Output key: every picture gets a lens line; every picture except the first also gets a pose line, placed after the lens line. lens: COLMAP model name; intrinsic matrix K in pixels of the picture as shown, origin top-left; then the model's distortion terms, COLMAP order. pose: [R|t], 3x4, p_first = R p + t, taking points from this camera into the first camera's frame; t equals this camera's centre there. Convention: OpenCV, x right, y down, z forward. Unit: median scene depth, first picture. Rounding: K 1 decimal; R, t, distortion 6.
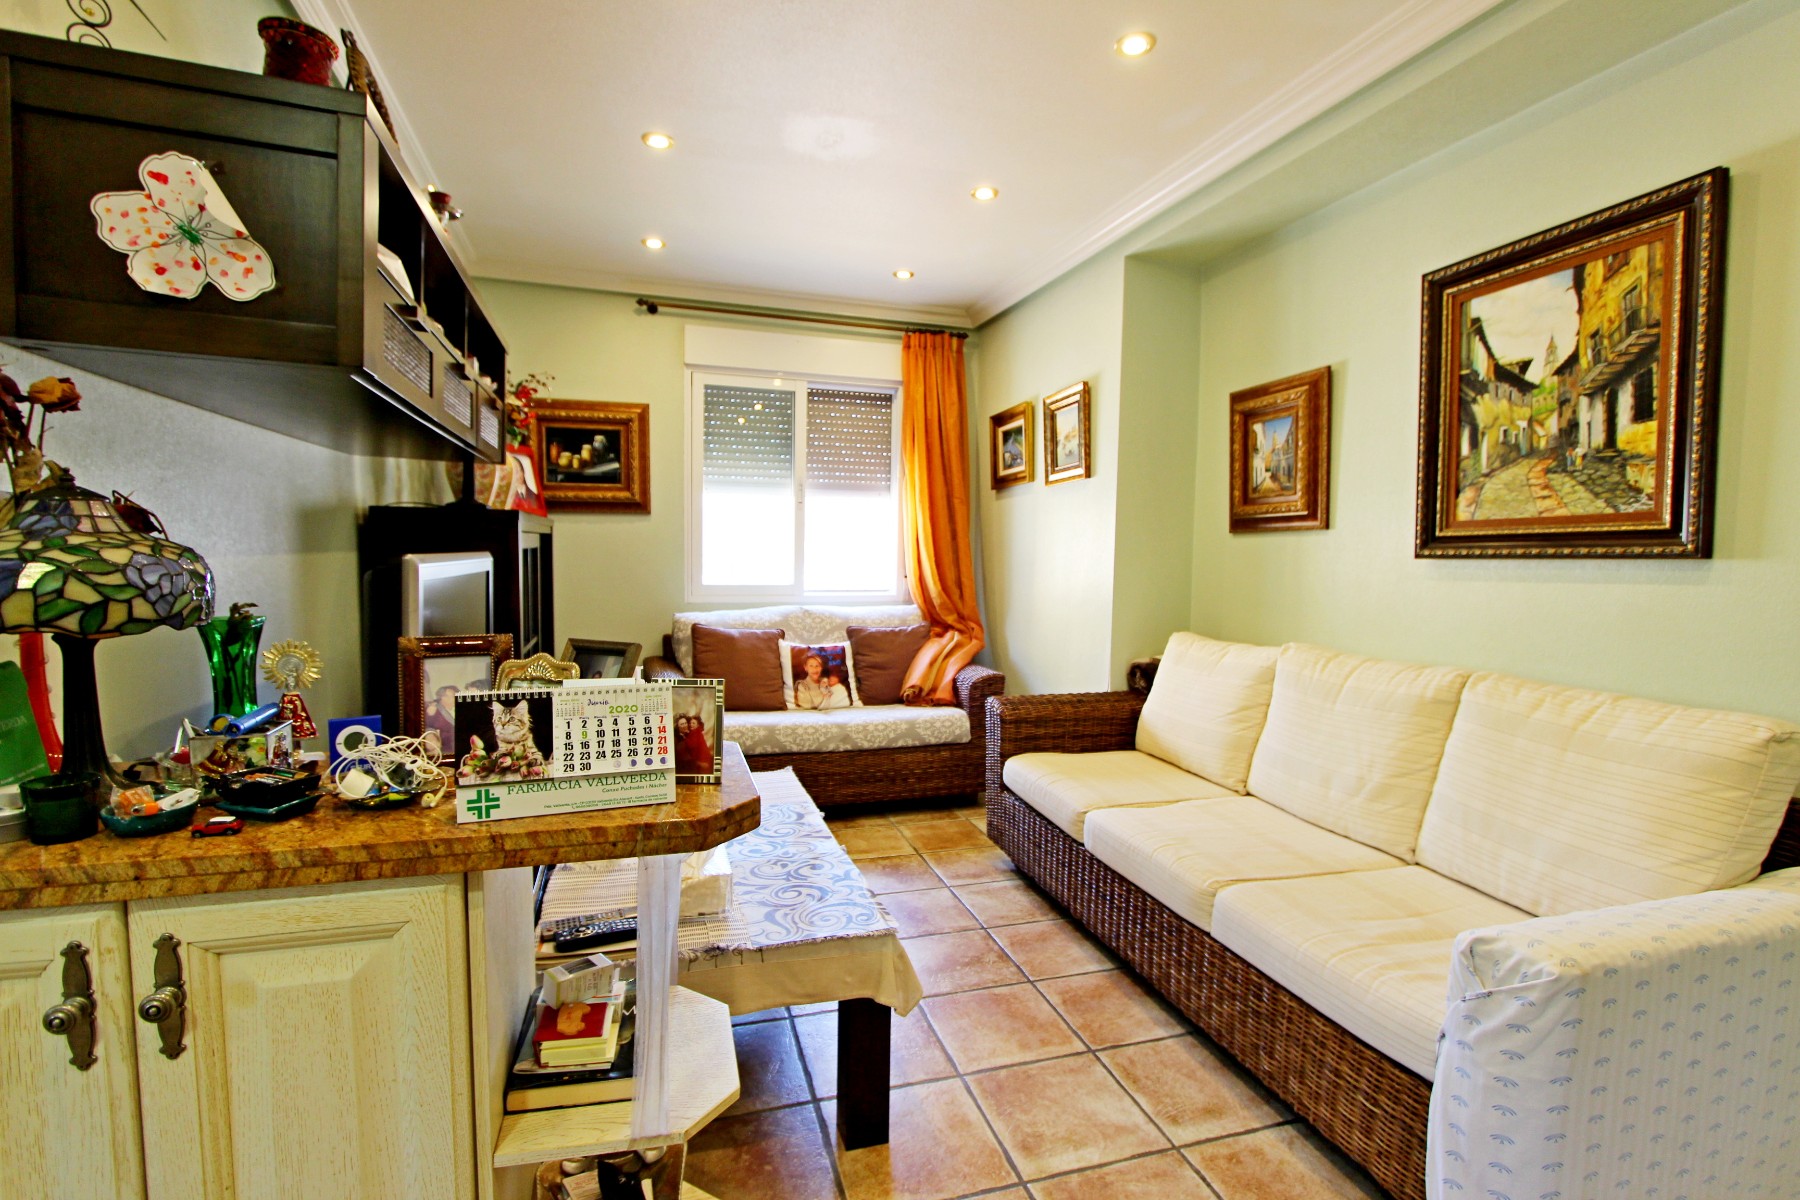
lens RADIAL K [[828.5, 0, 899.5], [0, 828.5, 597.7], [0, 0, 1]] dist [-0.018787, 0.001855]
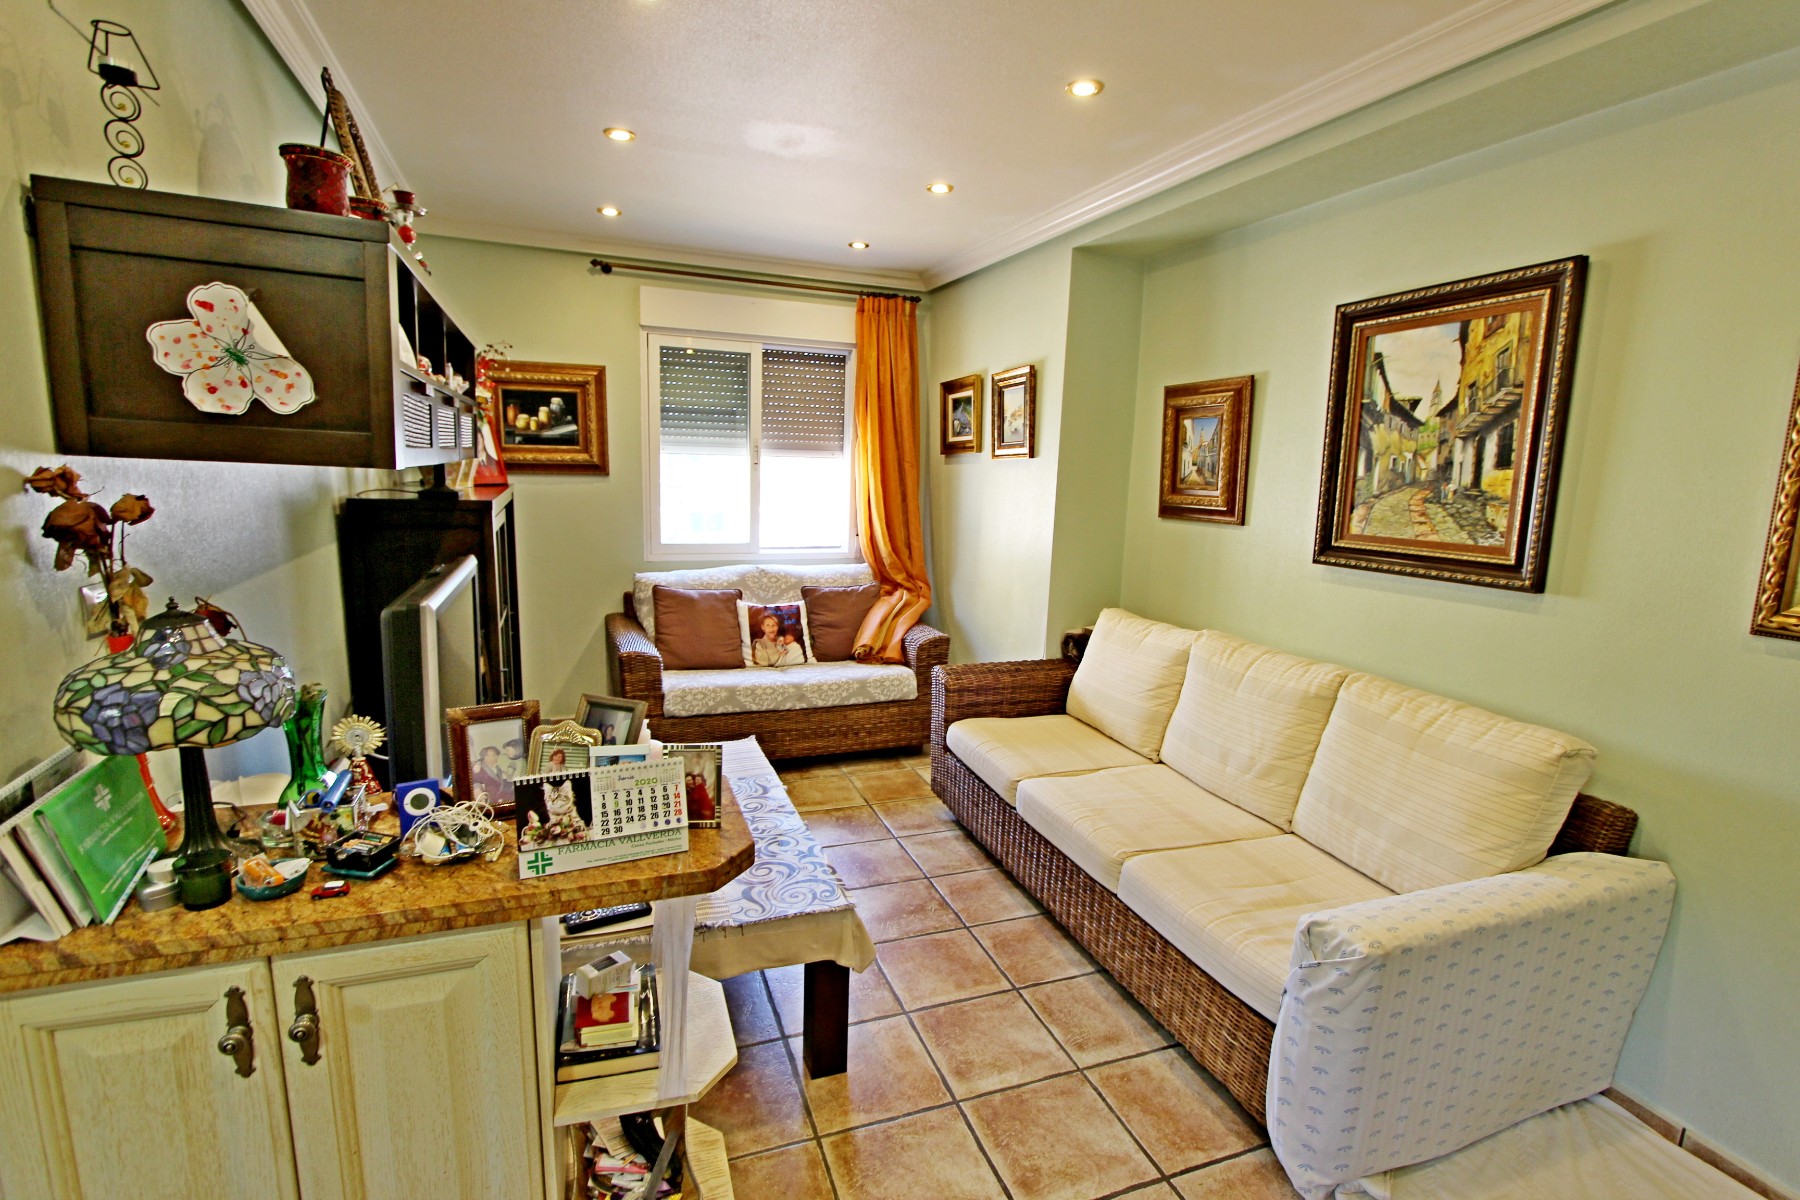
lens RADIAL K [[828.5, 0, 897.2], [0, 828.5, 599.0], [0, 0, 1]] dist [-0.018787, 0.001855]
pose [[0.998048, 0.007022, 0.062051, -0.017948], [-0.013520, 0.994386, 0.104943, -0.147847], [-0.060966, -0.105577, 0.992541, -0.126898]]
